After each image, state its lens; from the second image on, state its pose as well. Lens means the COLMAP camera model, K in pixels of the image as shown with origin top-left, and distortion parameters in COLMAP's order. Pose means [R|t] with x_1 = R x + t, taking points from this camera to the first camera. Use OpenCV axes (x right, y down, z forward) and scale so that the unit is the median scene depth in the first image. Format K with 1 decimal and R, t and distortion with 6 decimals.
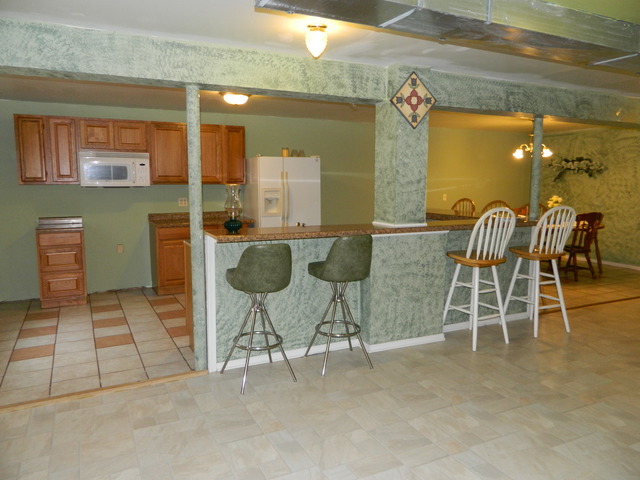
lens RADIAL K [[478.5, 0, 318.8], [0, 478.5, 238.7], [0, 0, 1]] dist [0.000345, 0.000380]
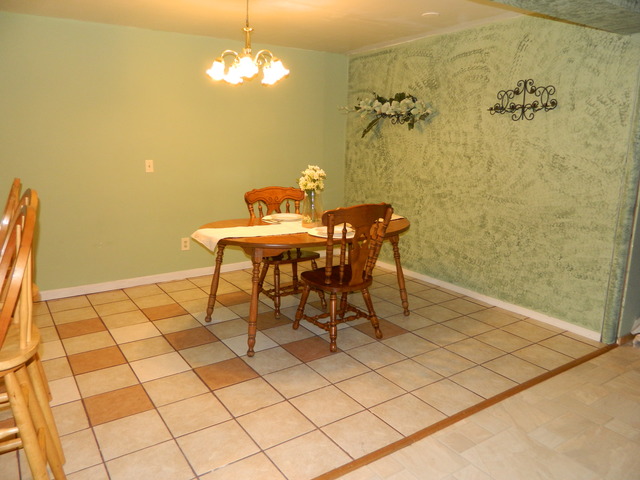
lens RADIAL K [[472.2, 0, 320.9], [0, 472.2, 241.6], [0, 0, 1]] dist [0.006896, -0.000742]
pose [[0.990930, -0.024749, 0.132077, 0.392498], [0.012125, 0.995352, 0.095535, -0.052642], [-0.133828, -0.093067, 0.986625, 0.466889]]
